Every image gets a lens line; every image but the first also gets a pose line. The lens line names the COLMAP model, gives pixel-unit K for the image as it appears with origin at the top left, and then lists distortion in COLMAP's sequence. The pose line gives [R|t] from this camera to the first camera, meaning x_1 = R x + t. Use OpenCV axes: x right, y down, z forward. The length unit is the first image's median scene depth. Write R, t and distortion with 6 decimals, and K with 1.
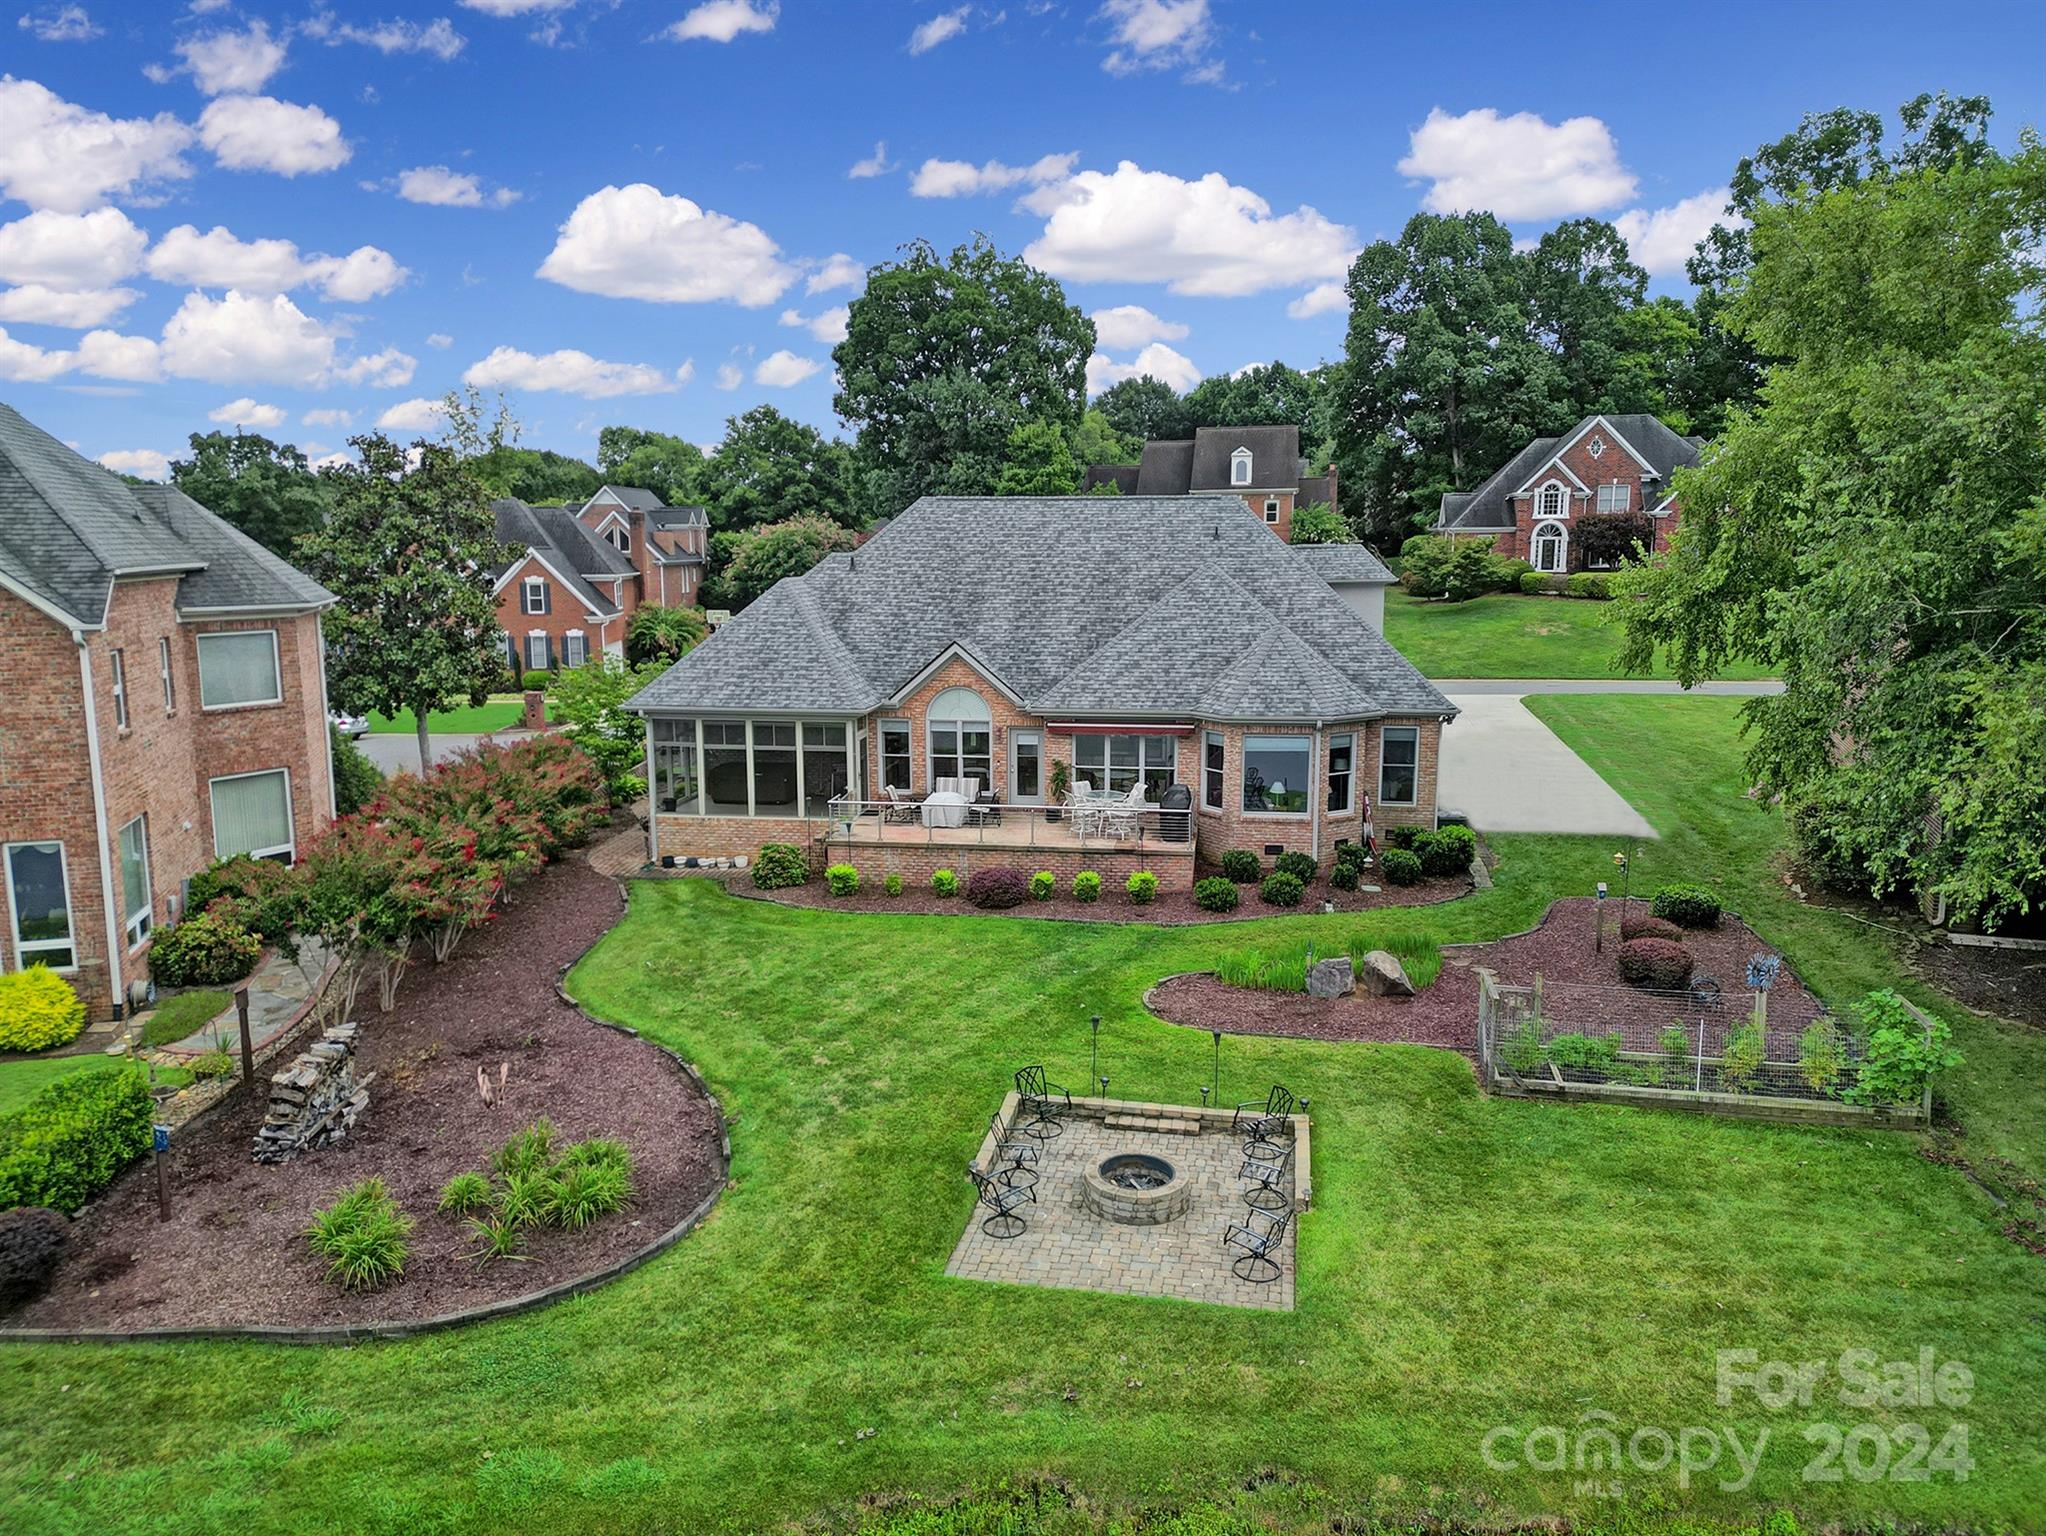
lens RADIAL K [[1436.2, 0, 1023.0], [0, 1436.2, 768.0], [0, 0, 1]] dist [0.115582, -0.123703]
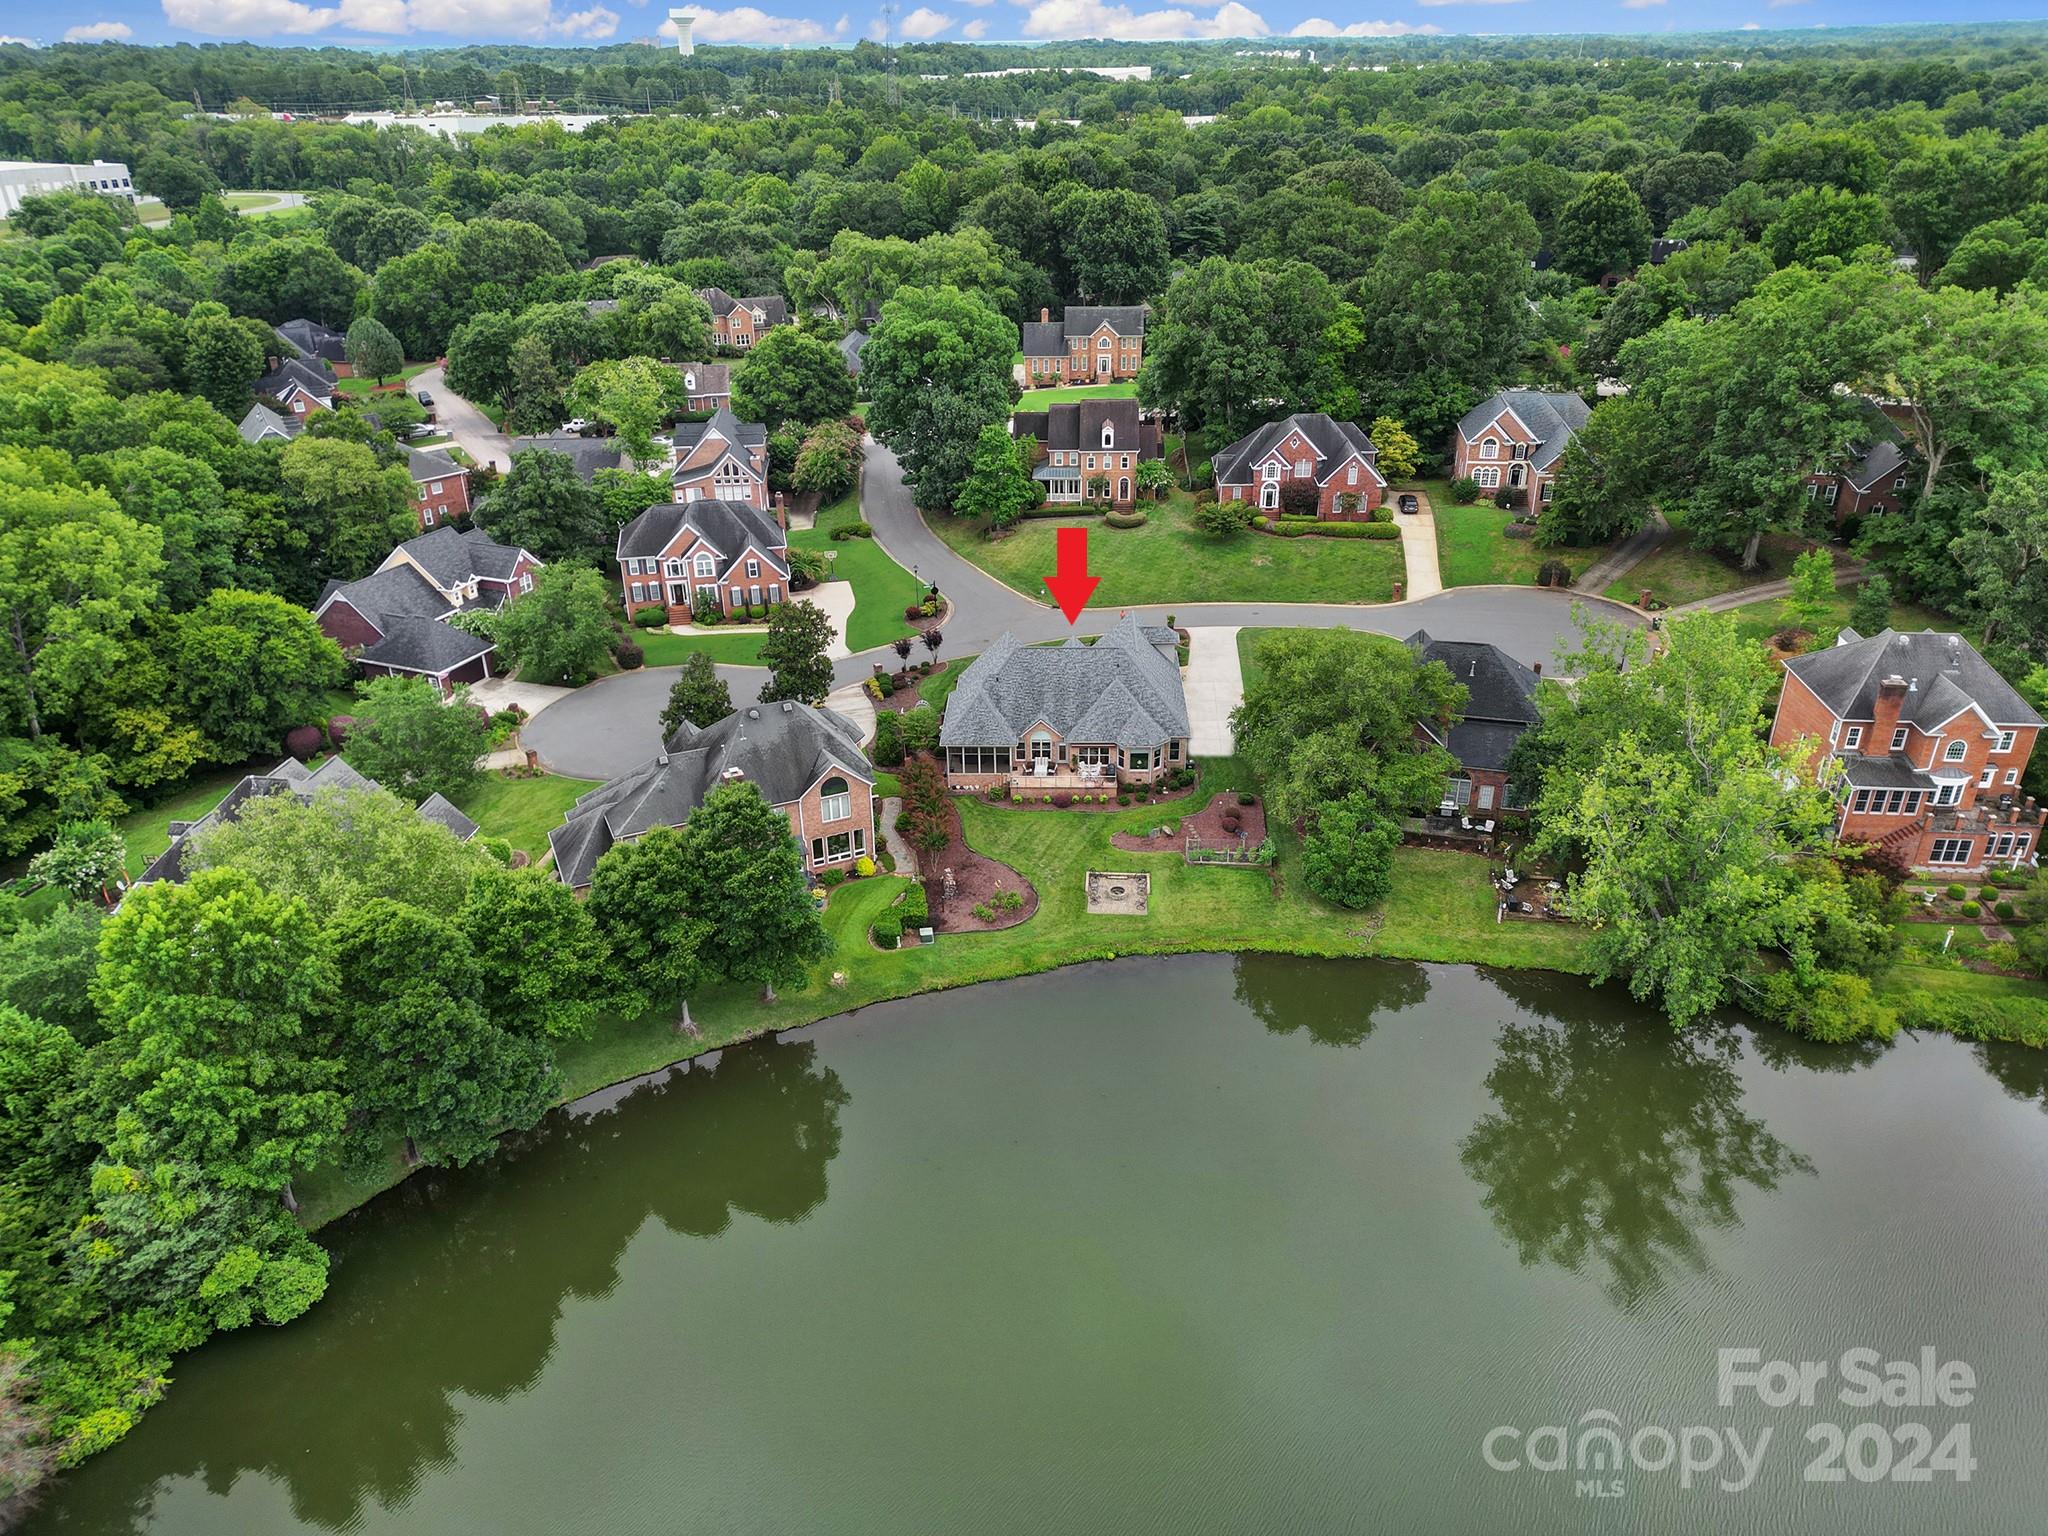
lens RADIAL K [[1437.6, 0, 1024.0], [0, 1437.6, 768.0], [0, 0, 1]] dist [0.115582, -0.123703]
pose [[0.992578, -0.062930, 0.104061, -0.443405], [0.029220, 0.954044, 0.298238, -0.981415], [-0.118046, -0.292984, 0.948802, -2.168192]]
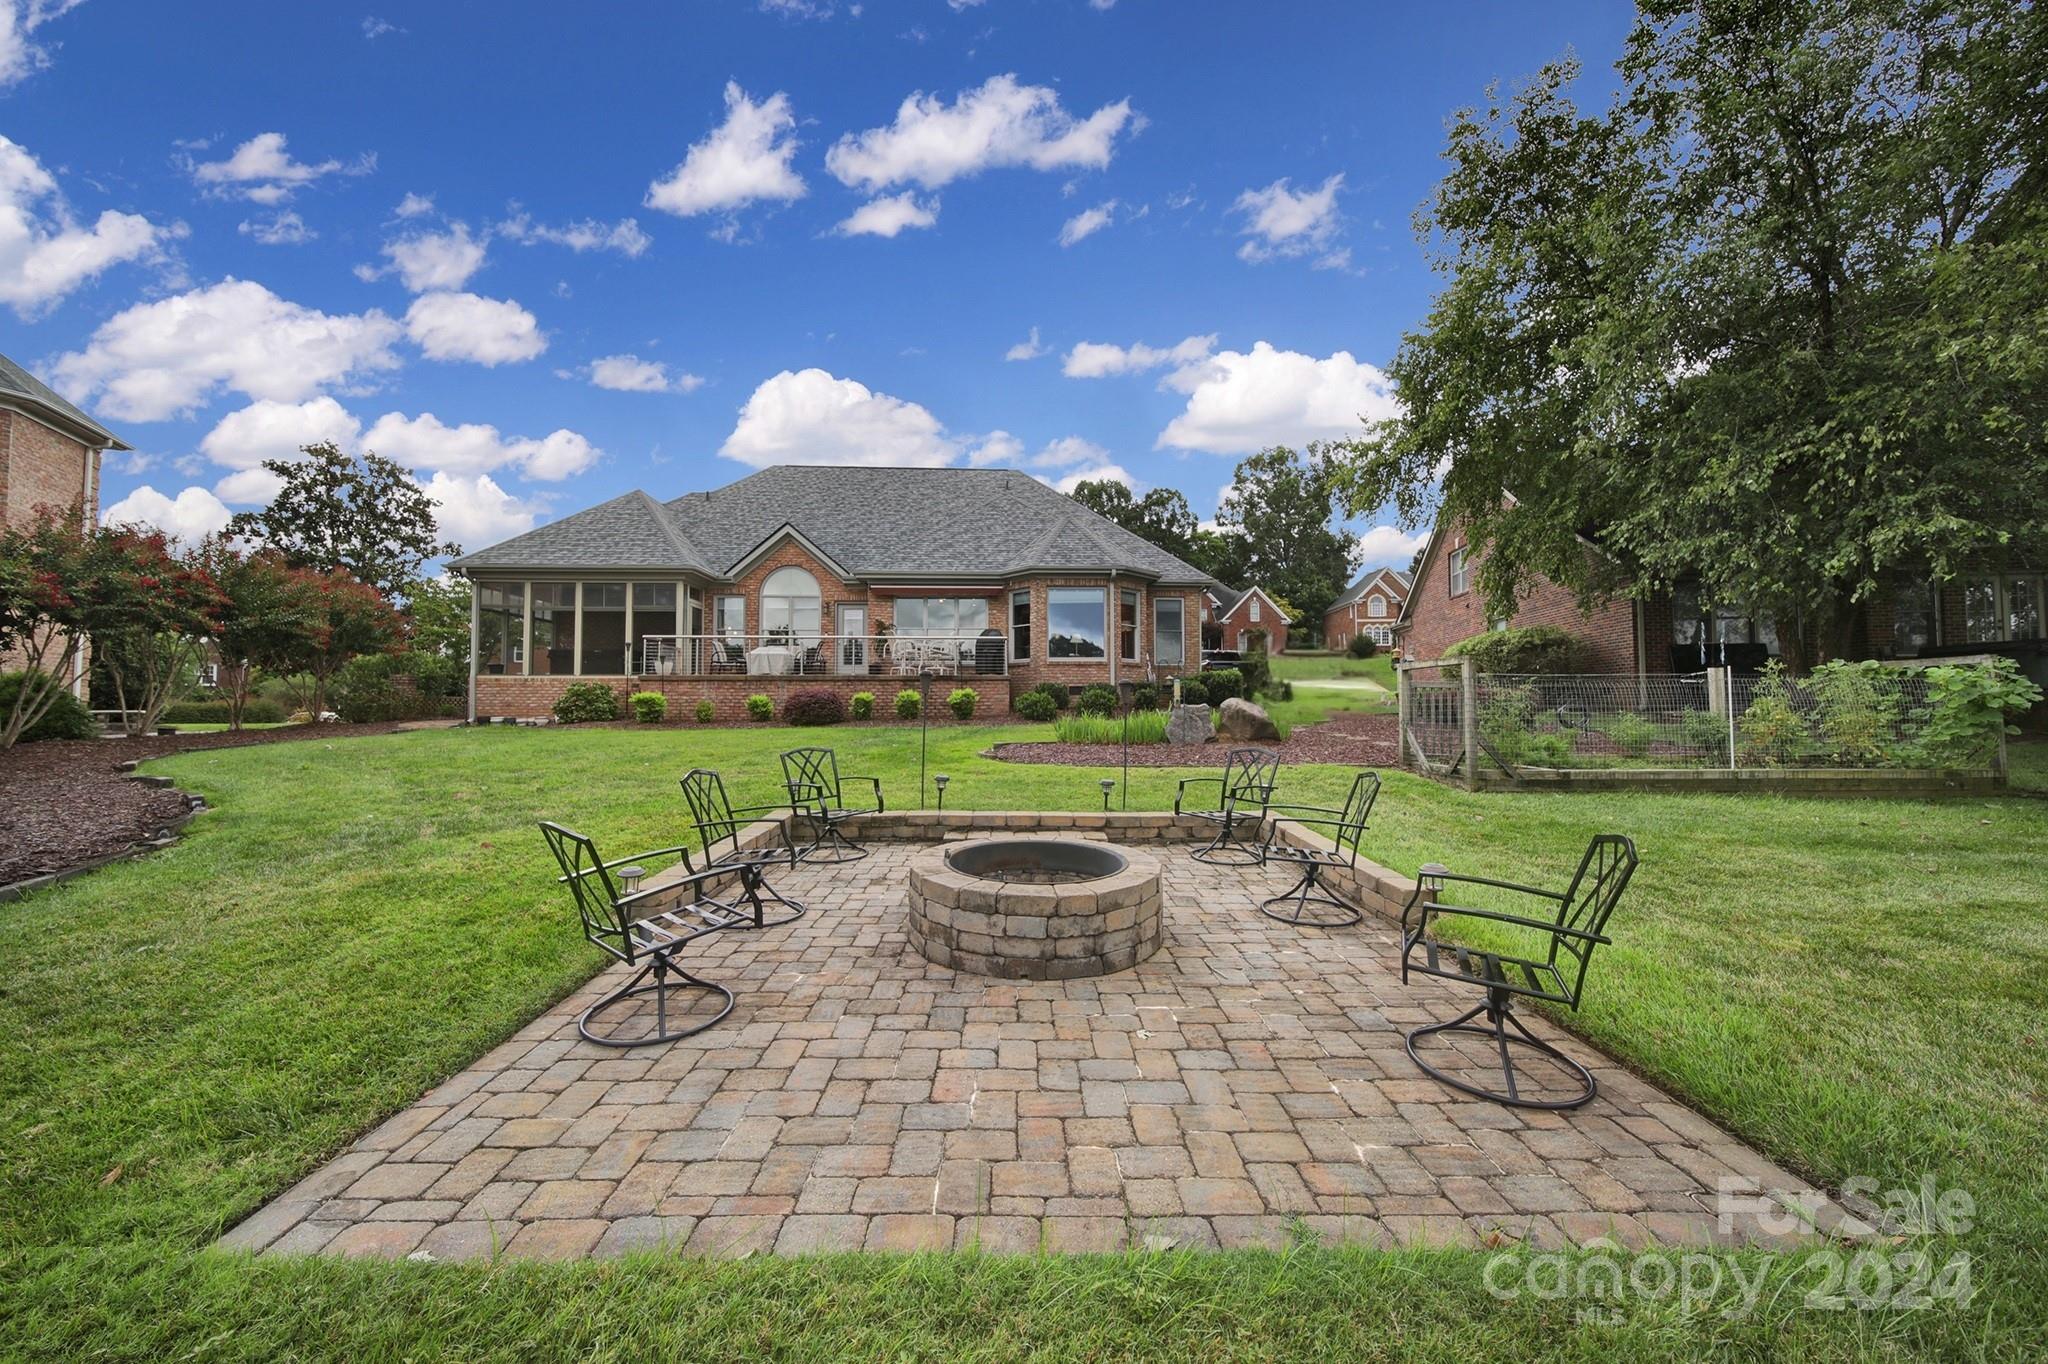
lens RADIAL K [[731.2, 0, 1024.0], [0, 731.2, 682.0], [0, 0, 1]] dist [0.001070, 0.000187]
pose [[0.978775, 0.010377, 0.204675, 0.018540], [0.030059, 0.980647, -0.193464, 0.159711], [-0.202722, 0.195510, 0.959520, 0.467851]]
